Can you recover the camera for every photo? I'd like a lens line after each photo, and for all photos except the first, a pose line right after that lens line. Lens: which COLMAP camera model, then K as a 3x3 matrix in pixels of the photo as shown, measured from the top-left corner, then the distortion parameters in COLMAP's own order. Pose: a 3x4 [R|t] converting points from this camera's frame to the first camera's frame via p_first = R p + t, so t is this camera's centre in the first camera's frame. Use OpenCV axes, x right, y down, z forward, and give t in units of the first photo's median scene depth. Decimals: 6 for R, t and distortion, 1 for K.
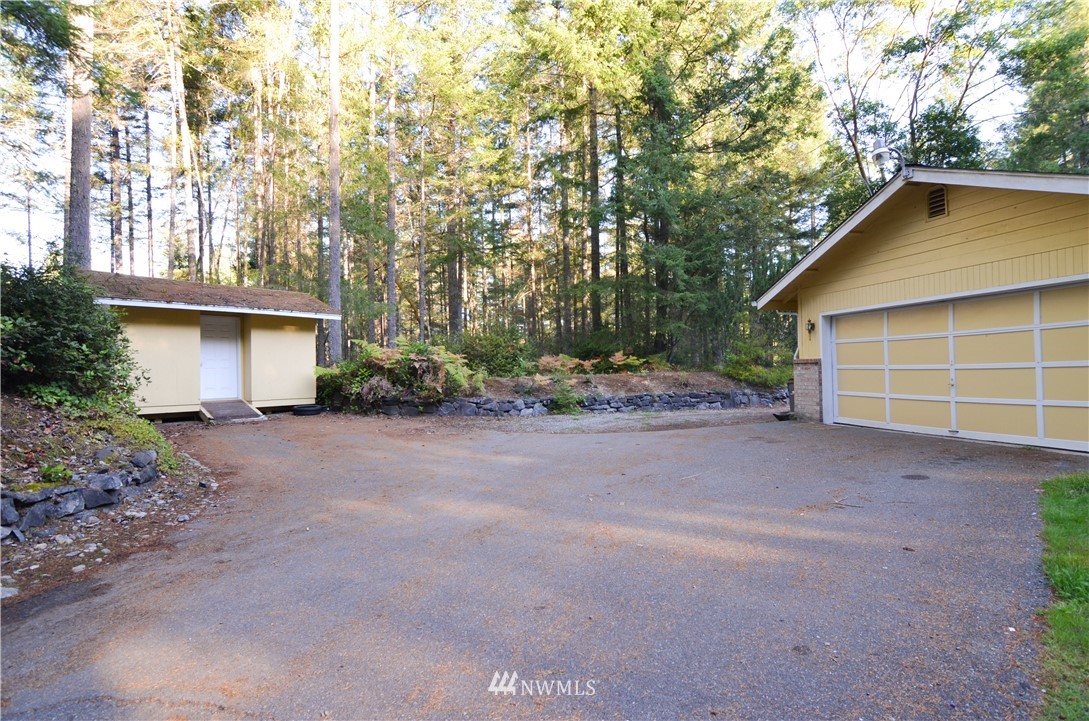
lens RADIAL K [[531.5, 0, 553.4], [0, 531.5, 357.2], [0, 0, 1]] dist [-0.004192, 0.000765]
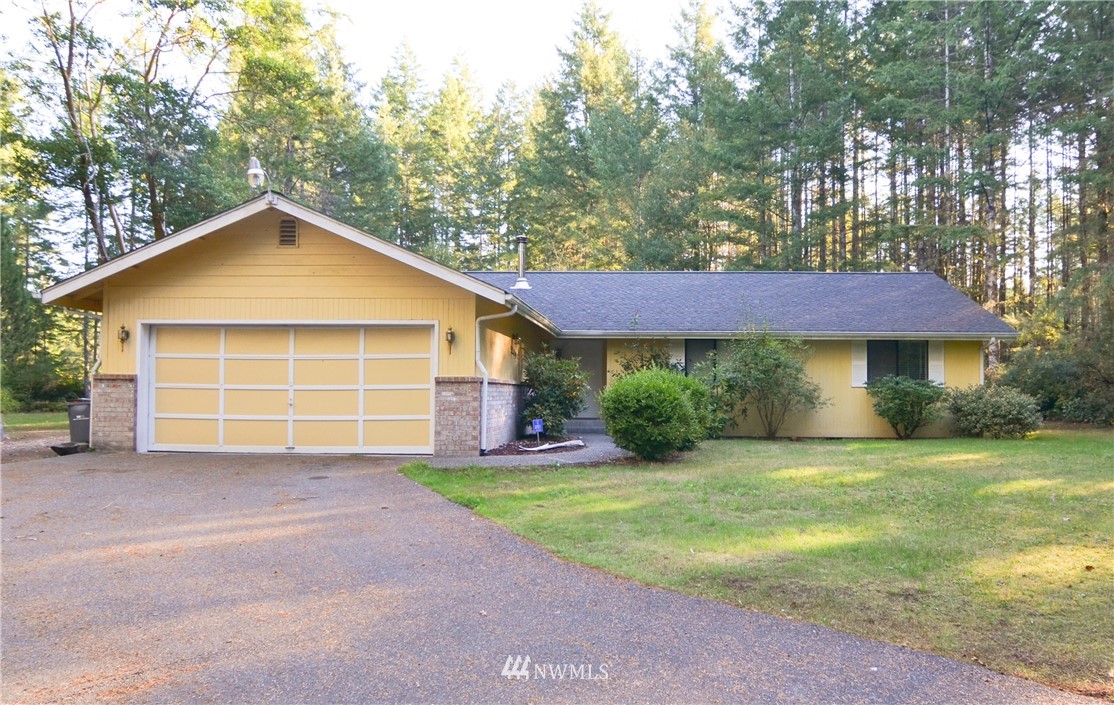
lens RADIAL K [[723.2, 0, 603.4], [0, 723.2, 378.2], [0, 0, 1]] dist [-0.011597, 0.004954]
pose [[0.334708, 0.044121, 0.941288, -0.309414], [-0.039683, 0.998677, -0.032700, 0.016032], [-0.941486, -0.026408, 0.336016, -0.064281]]
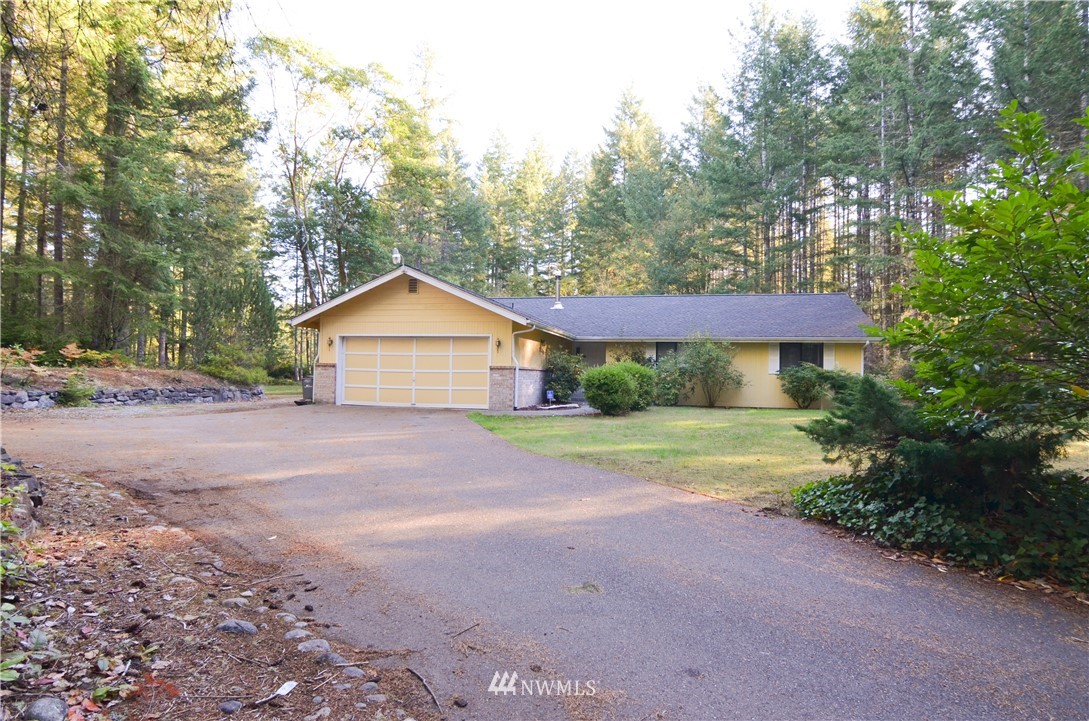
lens RADIAL K [[531.5, 0, 542.7], [0, 531.5, 364.8], [0, 0, 1]] dist [-0.004192, 0.000765]
pose [[0.503021, 0.047750, 0.862954, -0.521781], [-0.051616, 0.998350, -0.025154, 0.014832], [-0.862732, -0.031889, 0.504655, -0.293644]]
